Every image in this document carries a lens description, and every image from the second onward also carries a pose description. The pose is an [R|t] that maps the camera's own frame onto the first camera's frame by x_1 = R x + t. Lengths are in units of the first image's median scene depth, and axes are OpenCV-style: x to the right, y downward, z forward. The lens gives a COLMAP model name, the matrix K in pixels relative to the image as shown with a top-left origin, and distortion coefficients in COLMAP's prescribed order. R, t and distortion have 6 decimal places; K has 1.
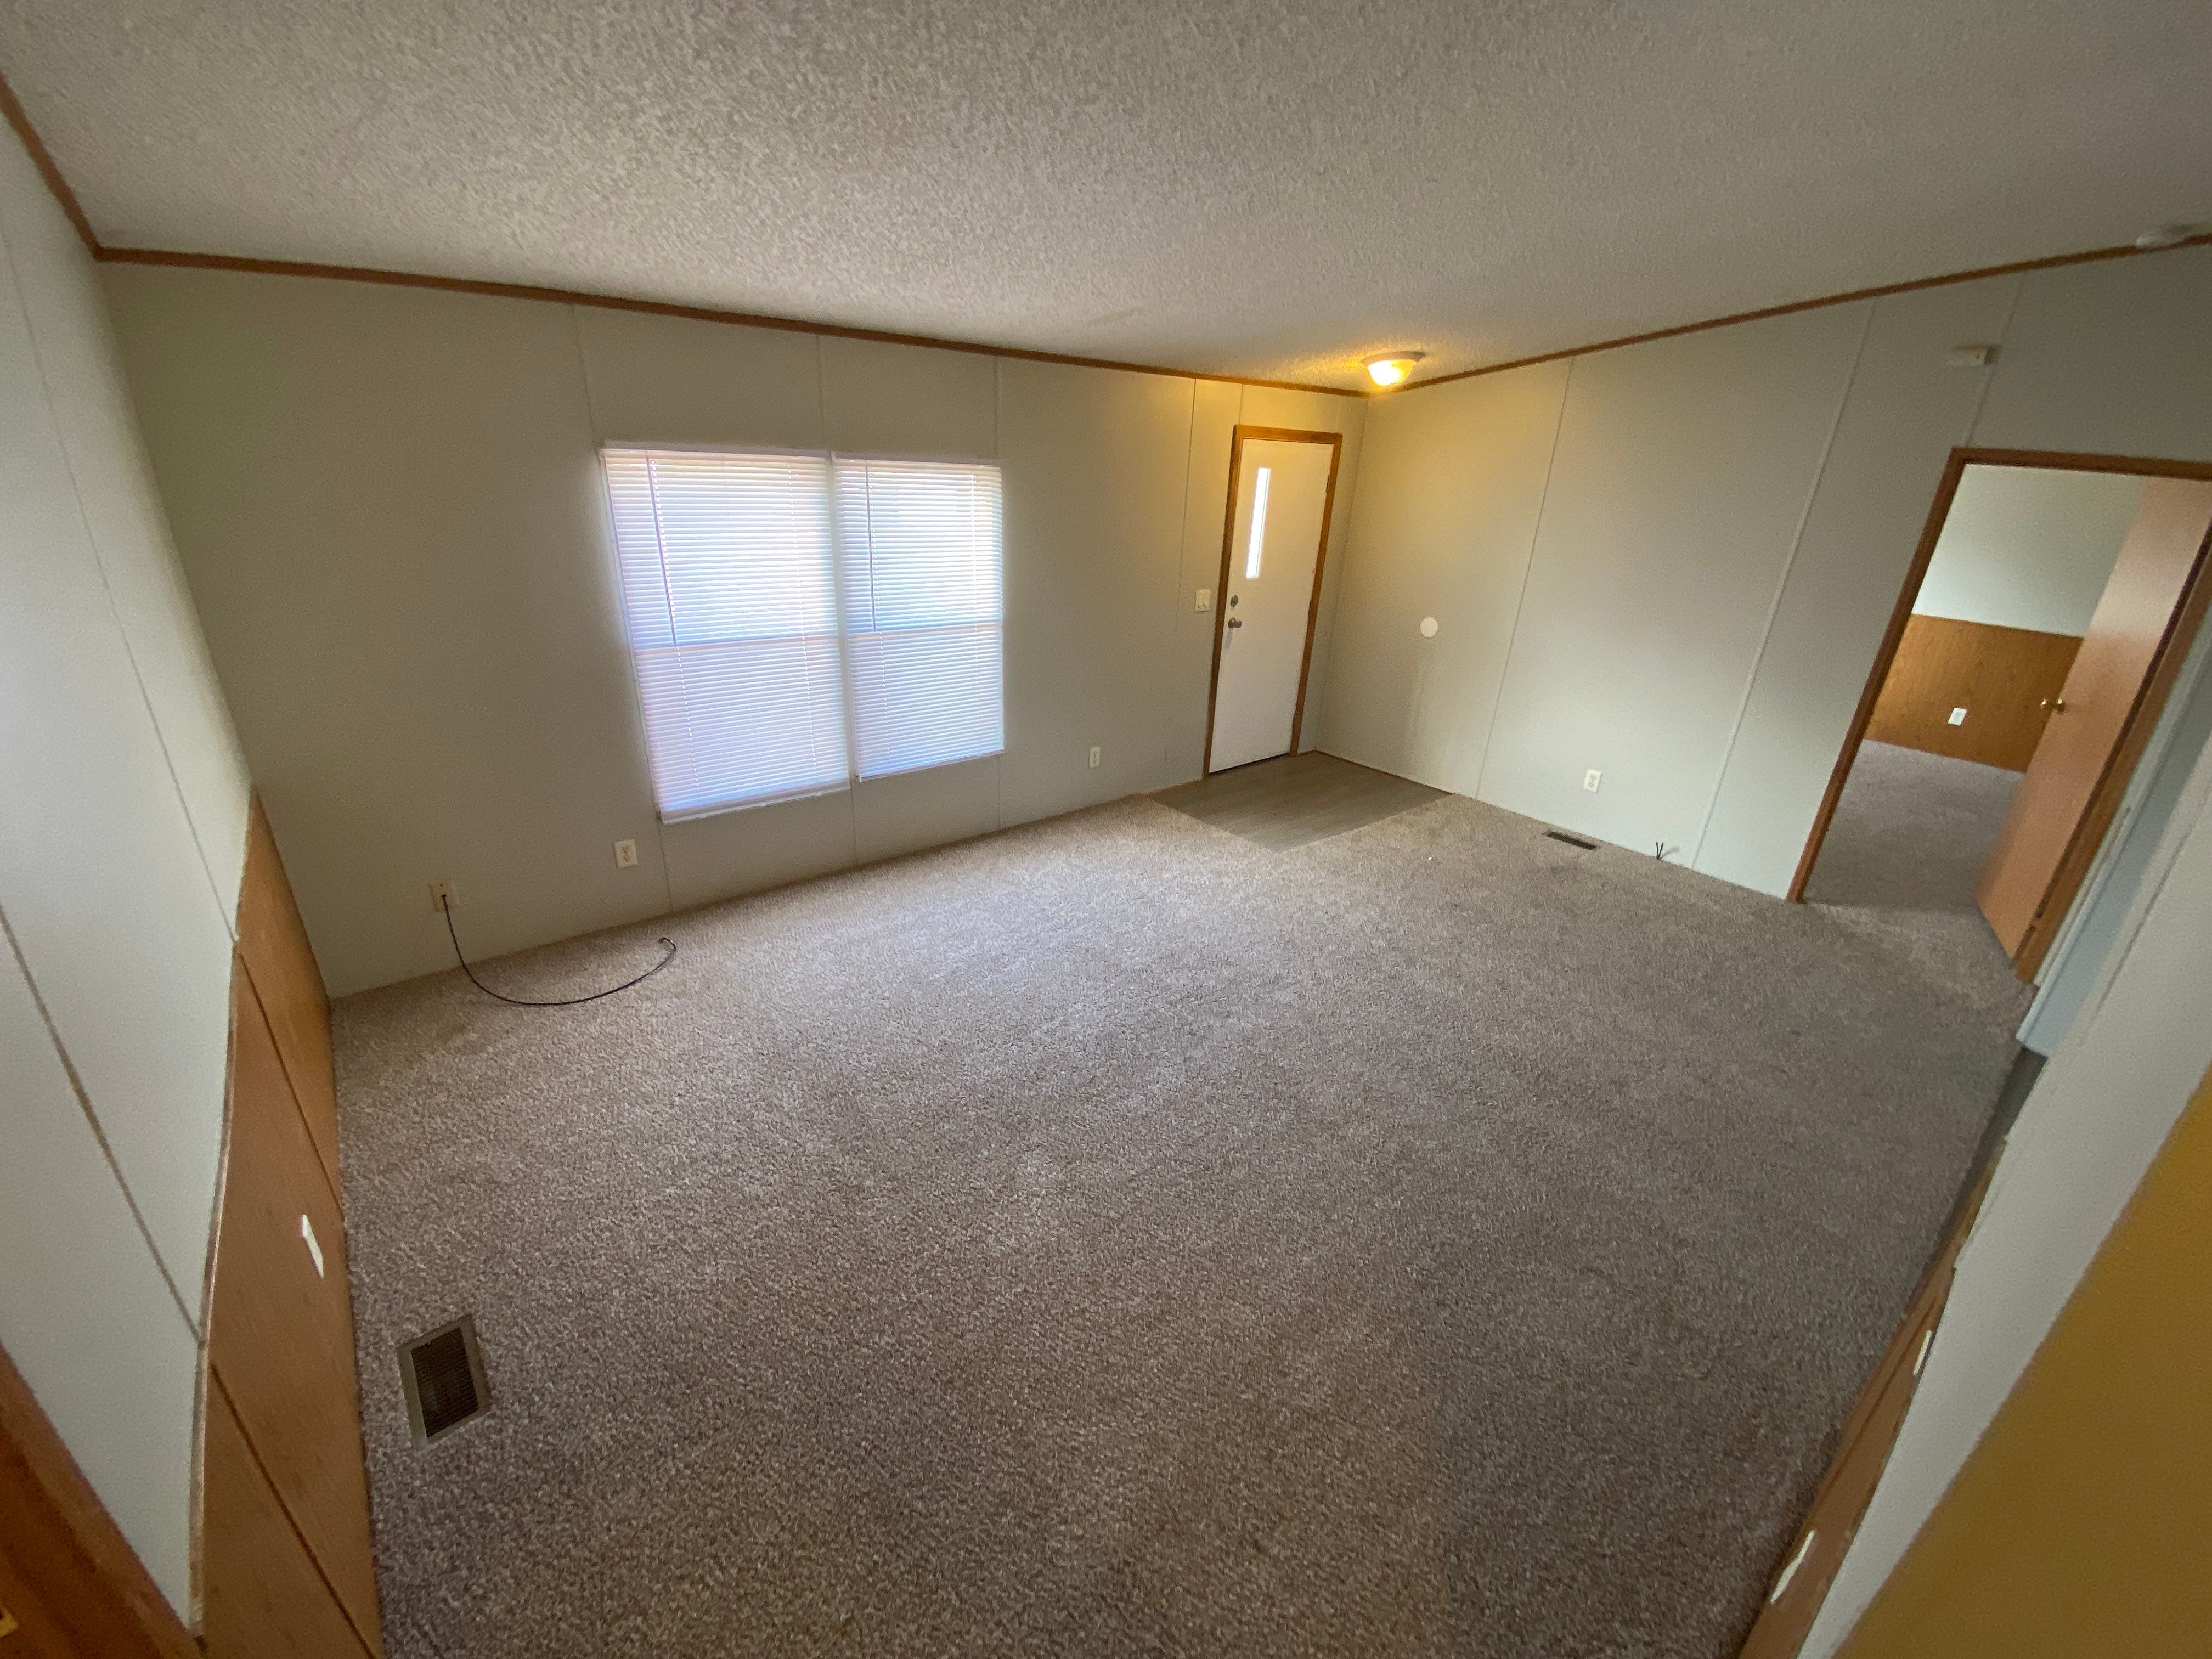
lens RADIAL K [[886.8, 0, 1106.0], [0, 886.8, 829.5], [0, 0, 1]] dist [0.000581, -0.000016]
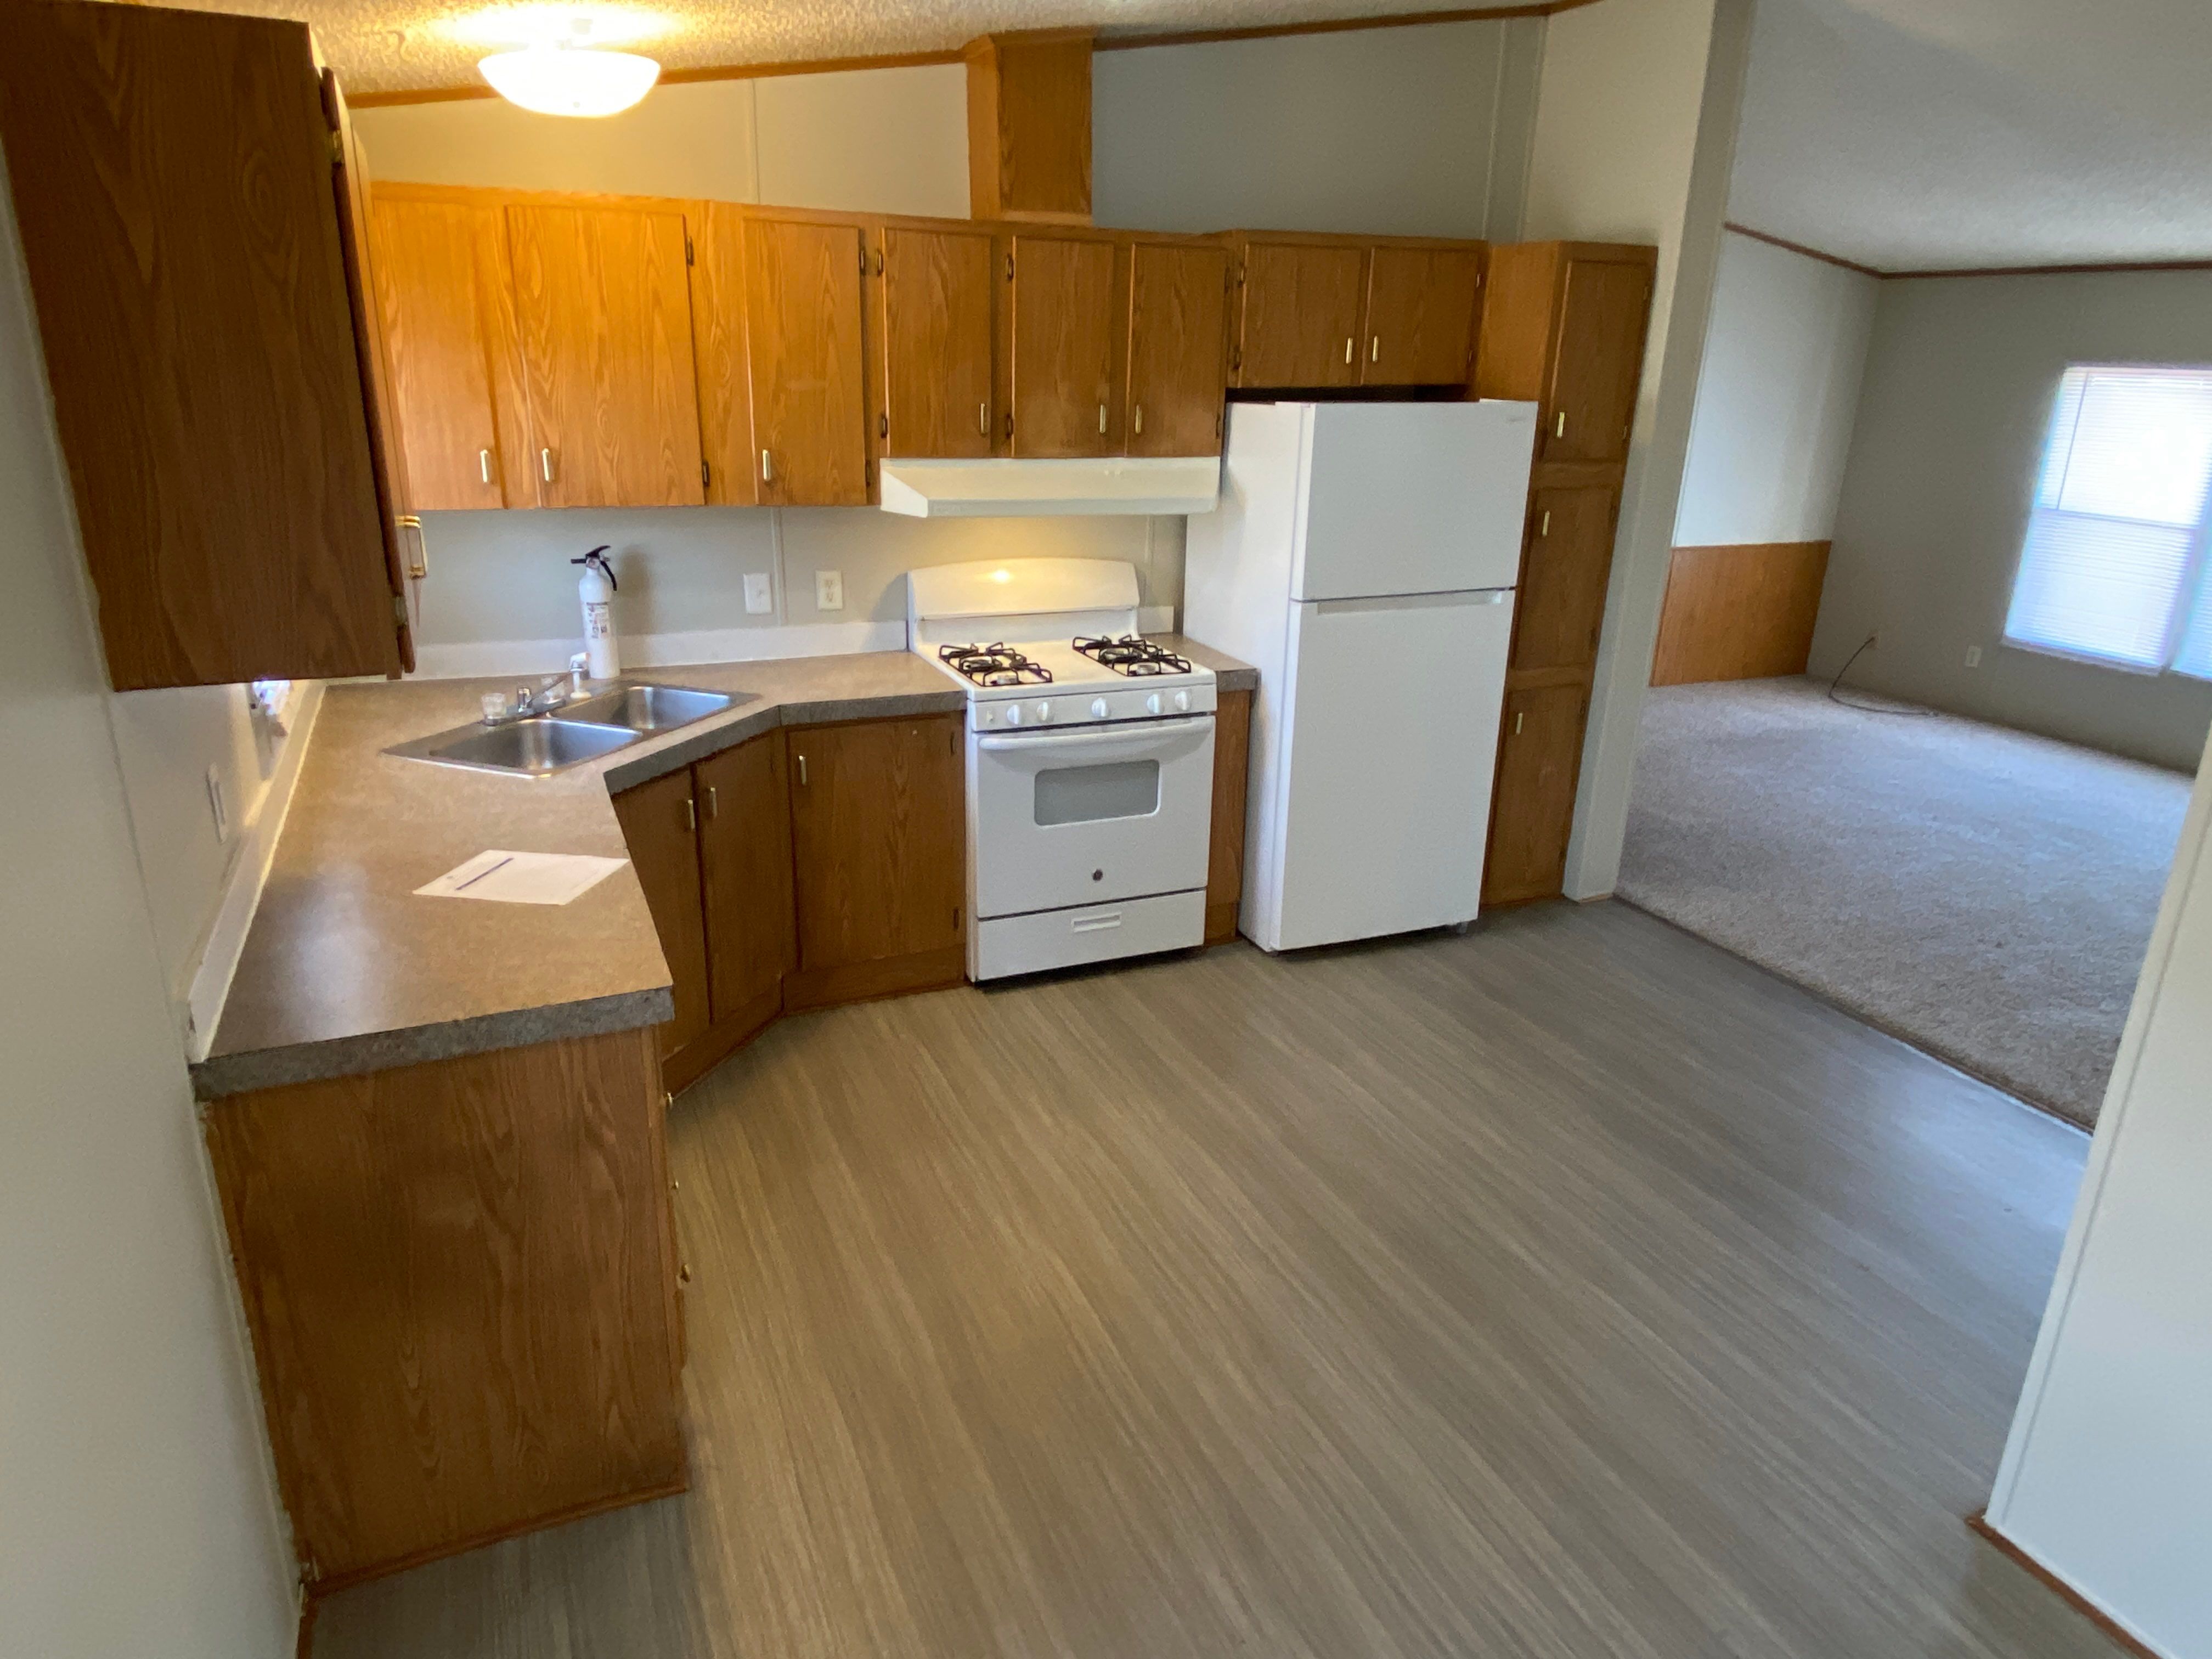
lens RADIAL K [[1360.7, 0, 1108.4], [0, 1360.7, 857.6], [0, 0, 1]] dist [0.002085, 0.000598]
pose [[-0.267870, 0.287940, -0.919422, 1.481704], [-0.395404, 0.837372, 0.377443, 0.014575], [0.878579, 0.464649, -0.110454, 0.164978]]
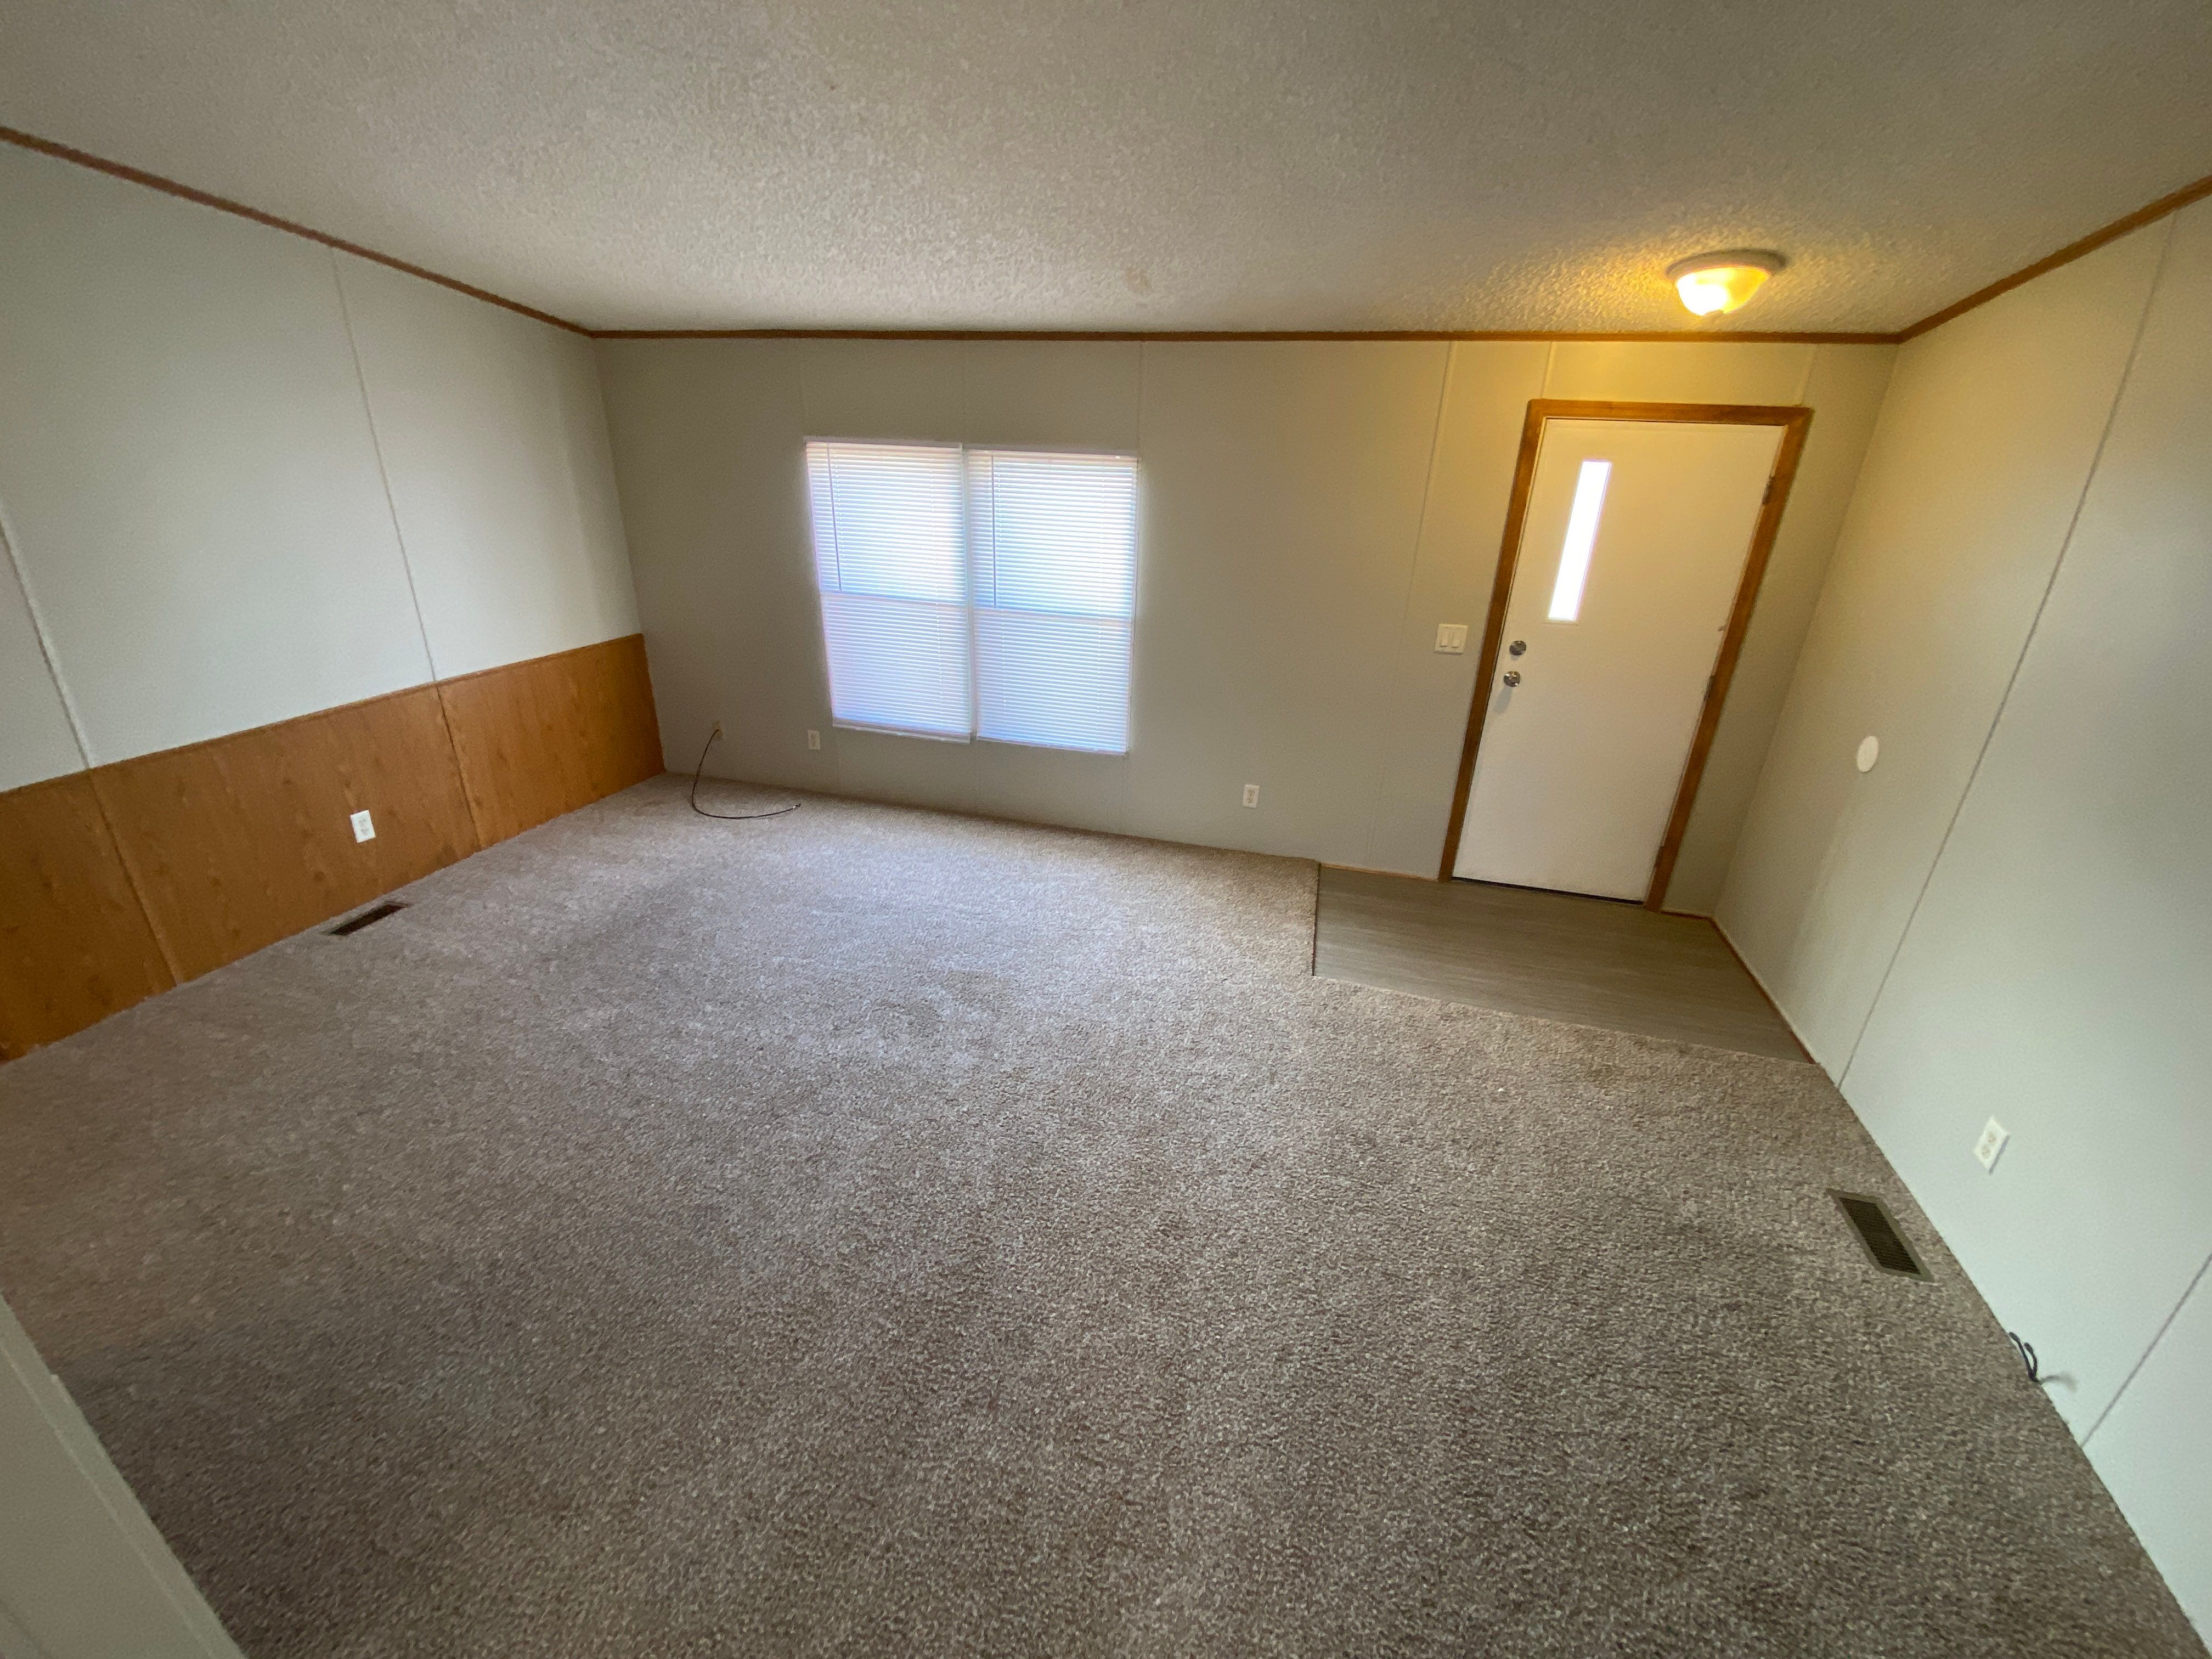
lens RADIAL K [[916.3, 0, 1106.0], [0, 916.3, 829.5], [0, 0, 1]] dist [-0.010654, -0.000357]
pose [[0.568030, 0.298302, -0.767045, 0.674924], [-0.319216, 0.938897, 0.128741, -0.136094], [0.758580, 0.171724, 0.628544, 0.387510]]
